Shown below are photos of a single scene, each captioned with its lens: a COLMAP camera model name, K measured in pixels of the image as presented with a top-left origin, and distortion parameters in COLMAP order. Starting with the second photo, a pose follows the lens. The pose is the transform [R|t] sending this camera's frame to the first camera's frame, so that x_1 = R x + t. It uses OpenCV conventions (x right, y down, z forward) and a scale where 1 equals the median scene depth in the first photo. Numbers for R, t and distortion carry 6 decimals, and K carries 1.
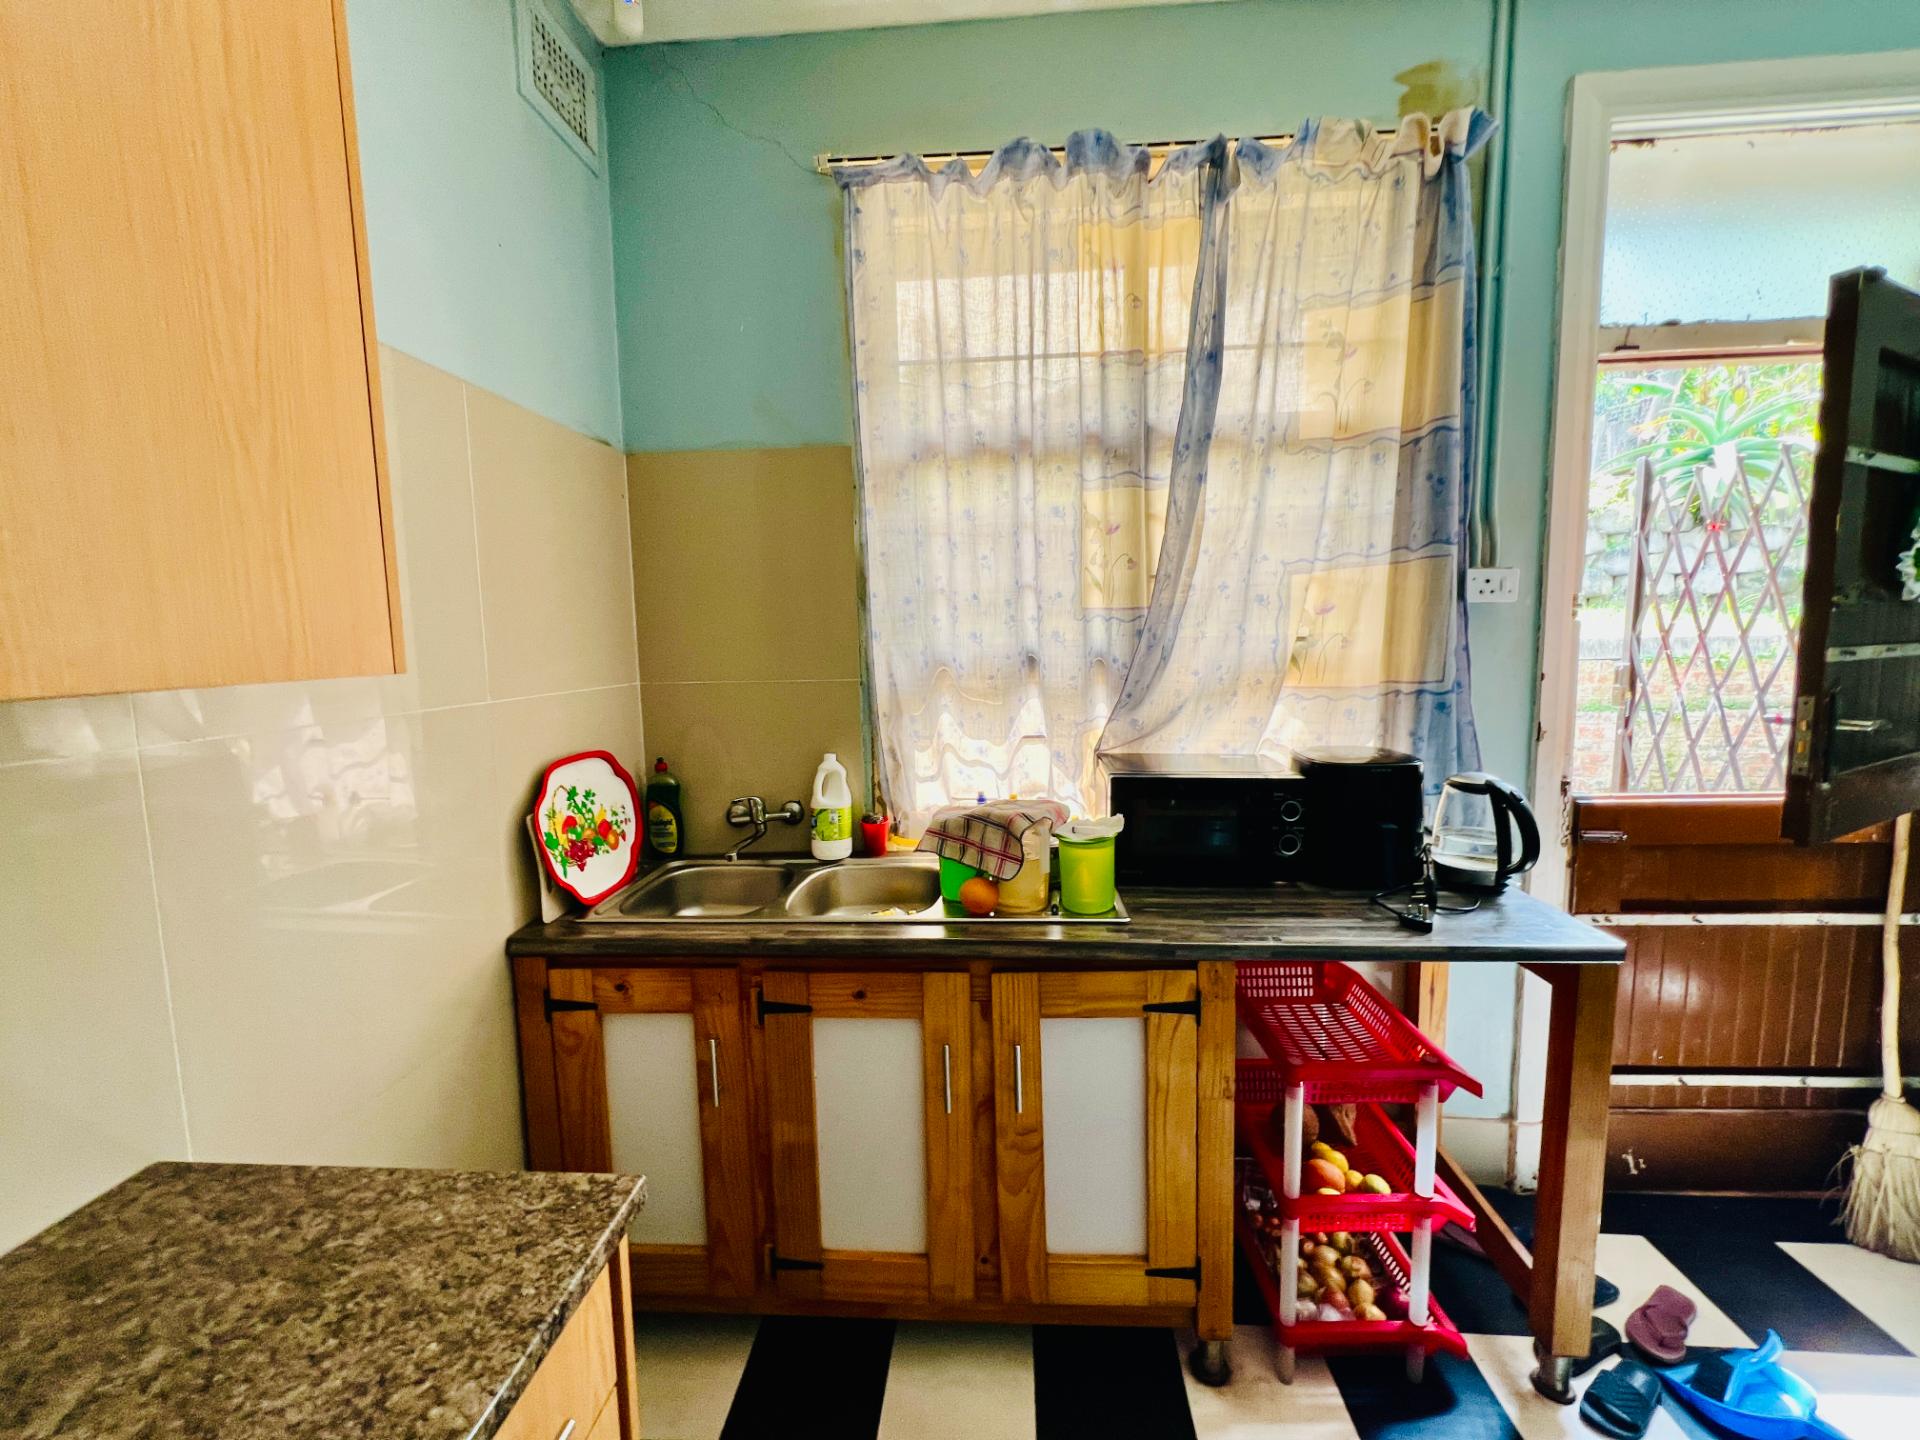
lens RADIAL K [[765.5, 0, 954.7], [0, 765.5, 716.6], [0, 0, 1]] dist [-0.001201, 0.000651]
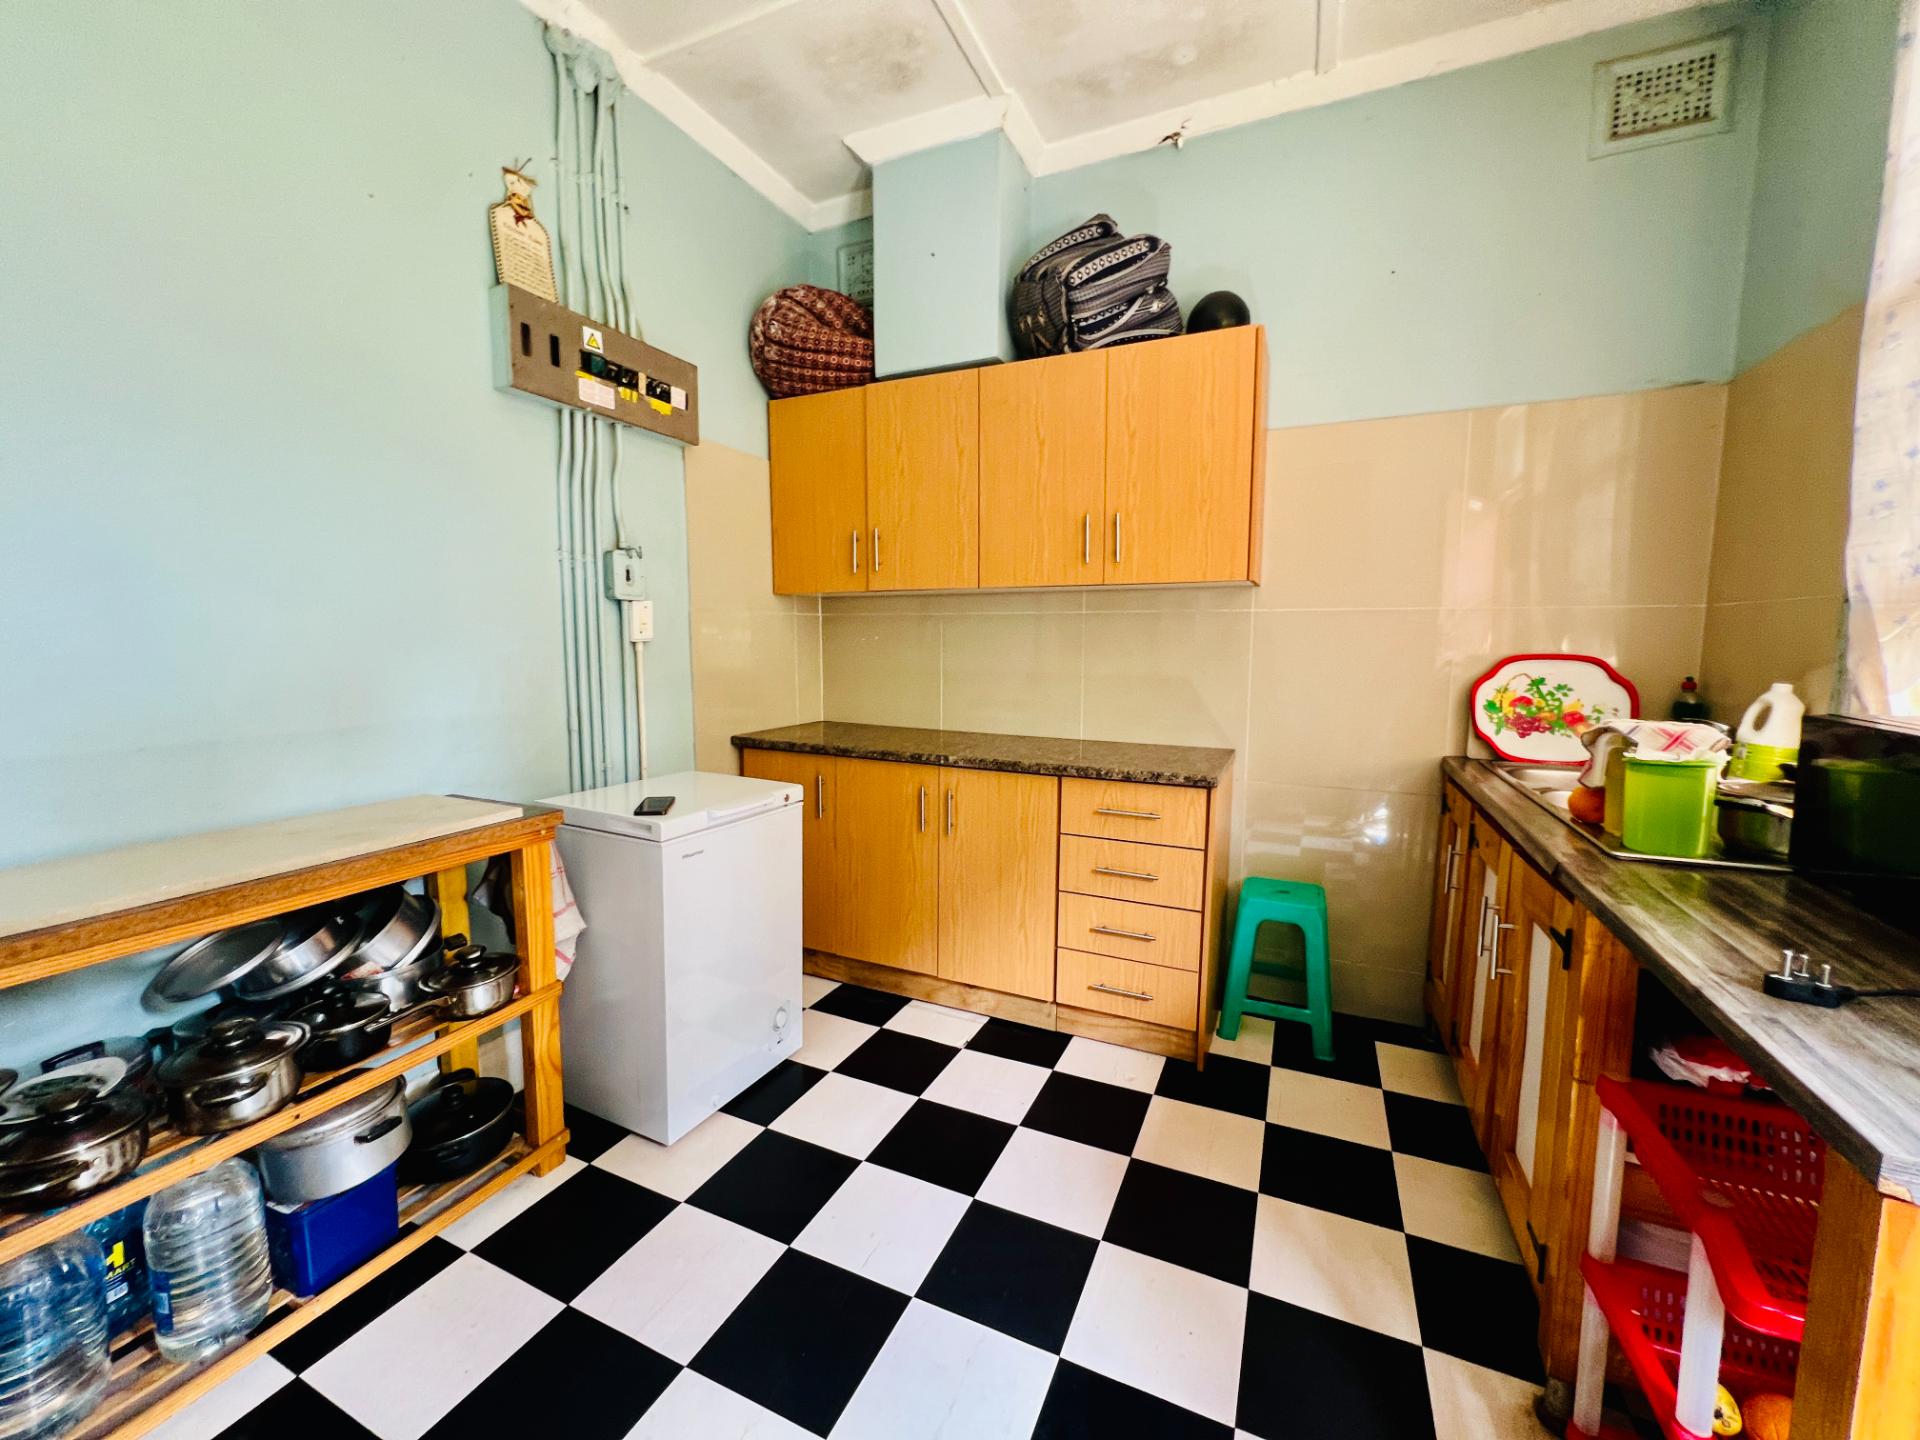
lens RADIAL K [[765.5, 0, 954.7], [0, 765.5, 716.6], [0, 0, 1]] dist [-0.001201, 0.000651]
pose [[-0.348298, 0.120228, -0.929642, 1.086871], [-0.094245, 0.982224, 0.162338, 0.037875], [0.932634, 0.144156, -0.330776, 0.488393]]
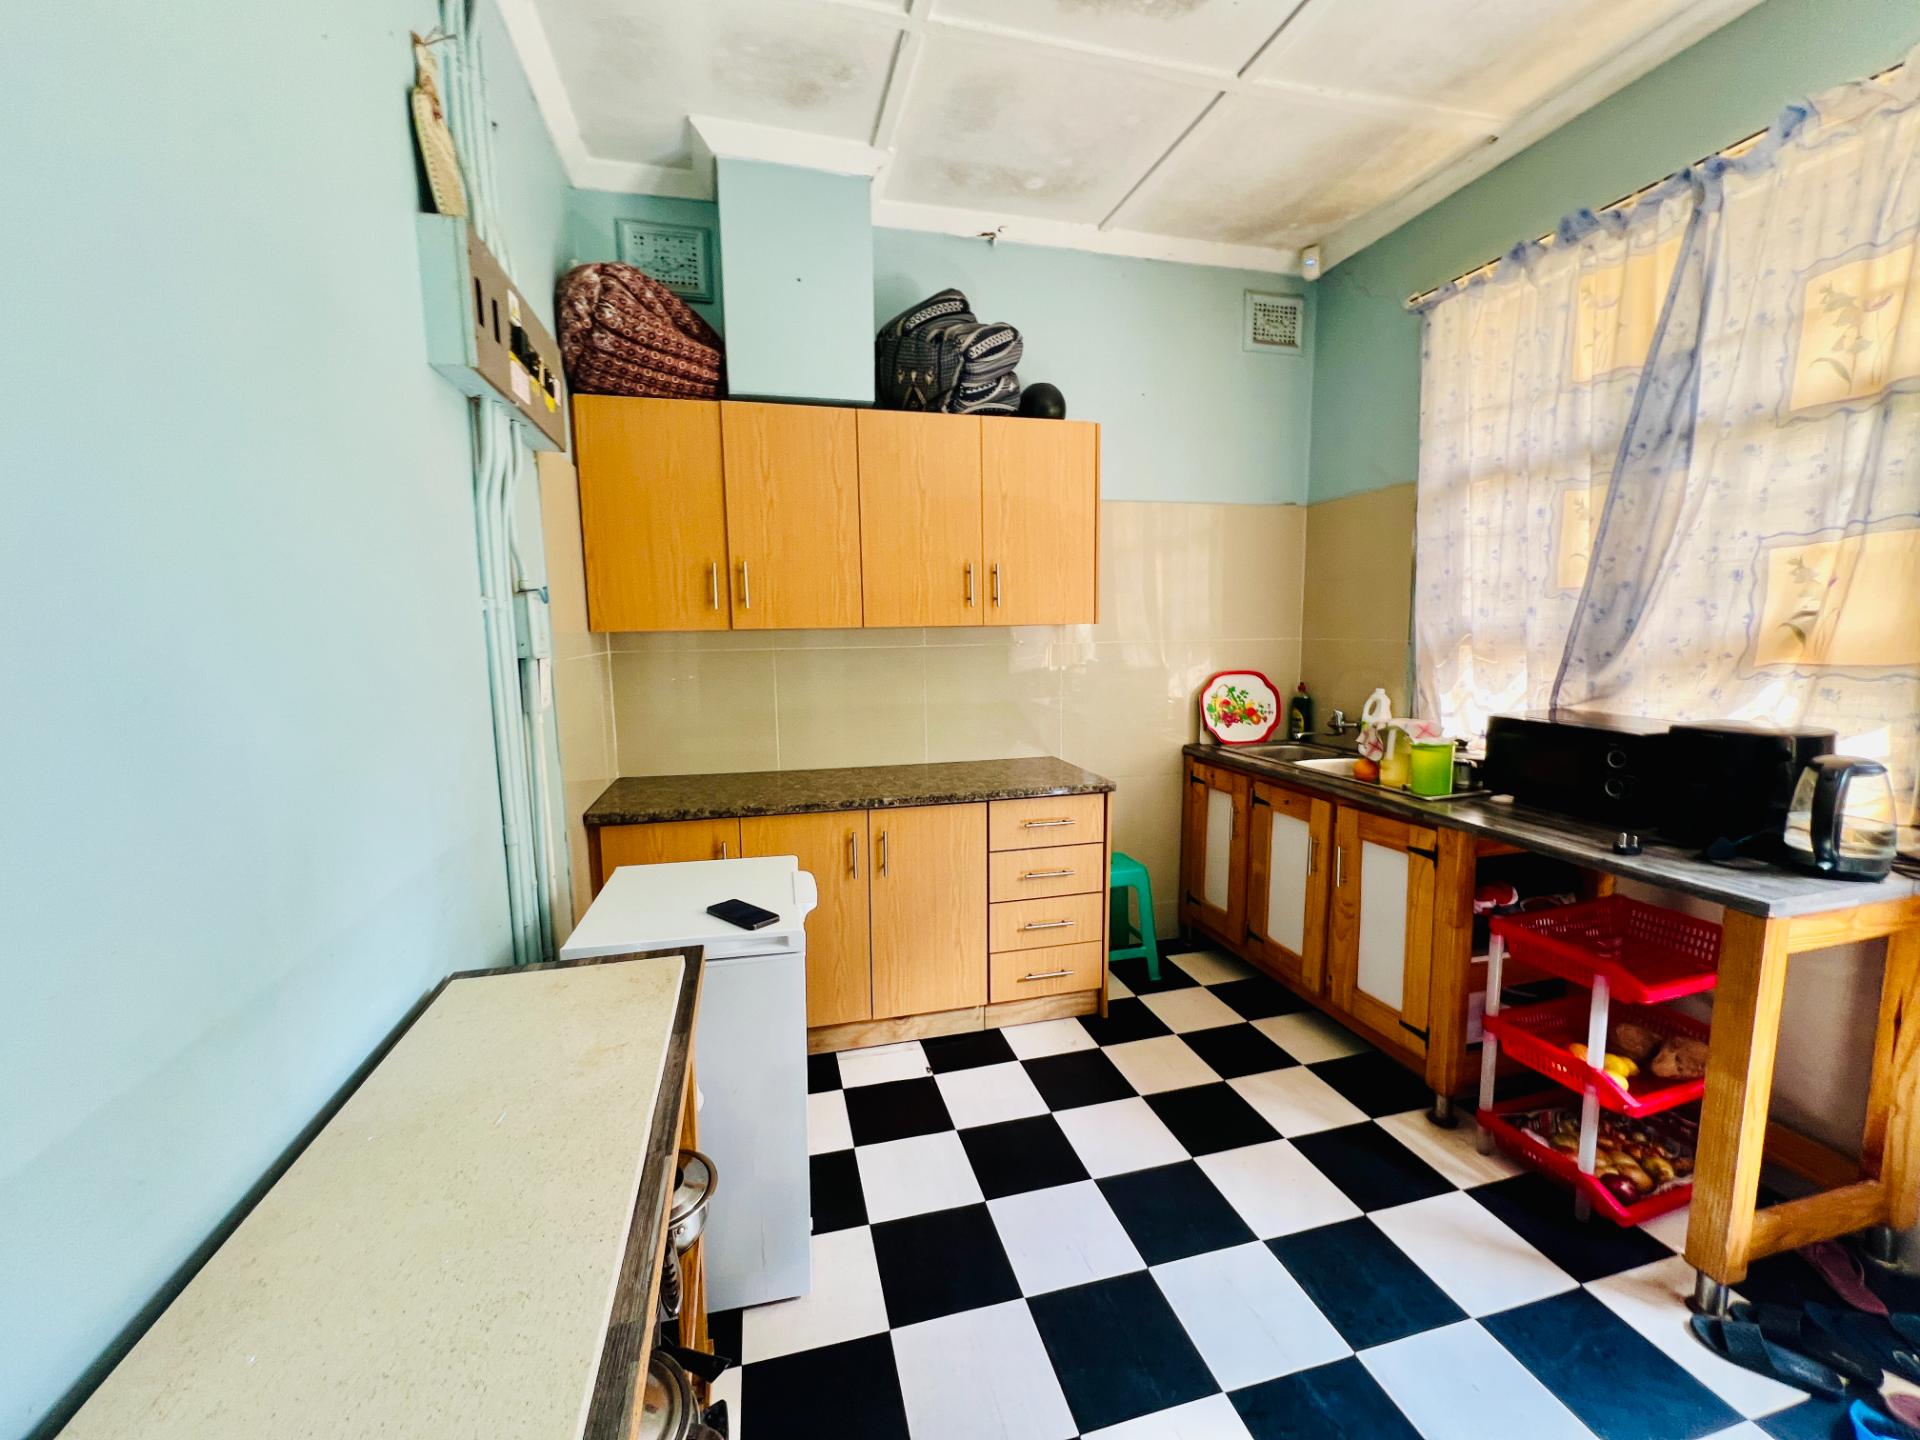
lens RADIAL K [[765.5, 0, 954.7], [0, 765.5, 716.6], [0, 0, 1]] dist [-0.001201, 0.000651]
pose [[0.320772, 0.128667, -0.938376, 1.144400], [-0.094293, 0.990146, 0.103533, 0.030144], [0.942451, 0.055272, 0.329743, -0.342836]]
